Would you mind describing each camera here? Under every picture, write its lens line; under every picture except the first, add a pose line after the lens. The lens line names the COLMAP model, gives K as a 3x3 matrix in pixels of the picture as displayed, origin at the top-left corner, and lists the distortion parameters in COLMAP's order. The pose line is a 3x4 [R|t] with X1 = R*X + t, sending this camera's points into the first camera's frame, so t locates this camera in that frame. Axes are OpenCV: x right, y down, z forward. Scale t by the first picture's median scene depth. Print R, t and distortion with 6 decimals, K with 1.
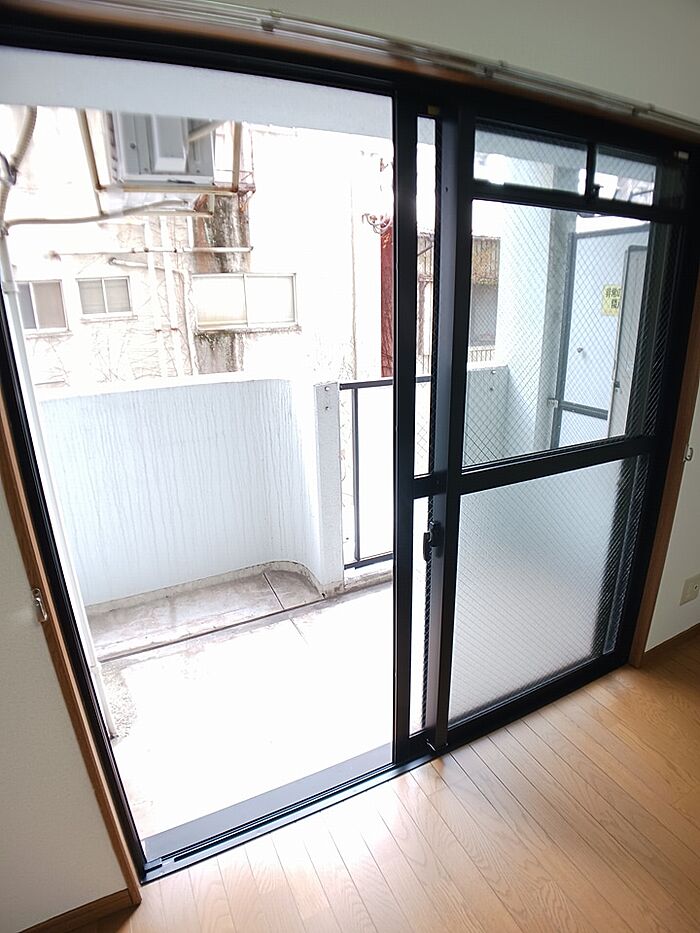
lens RADIAL K [[509.3, 0, 355.5], [0, 509.3, 469.4], [0, 0, 1]] dist [-0.067281, -0.003062]
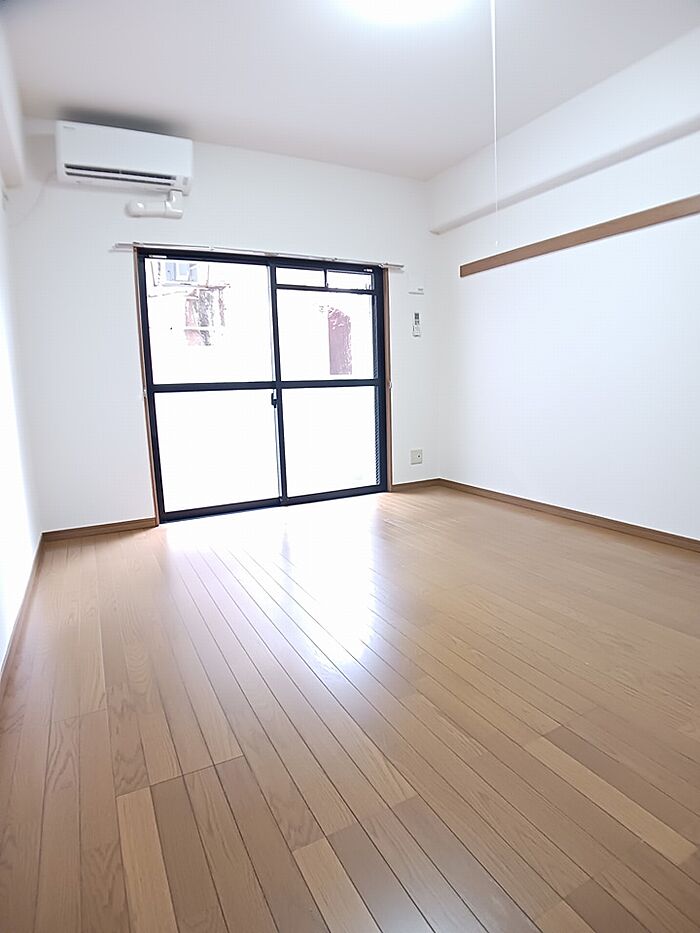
lens RADIAL K [[509.3, 0, 355.5], [0, 509.3, 469.4], [0, 0, 1]] dist [-0.067281, -0.003062]
pose [[0.999406, -0.009695, 0.033062, 0.086181], [0.014882, 0.986930, -0.160464, 0.159038], [-0.031075, 0.160860, 0.986488, -0.286519]]
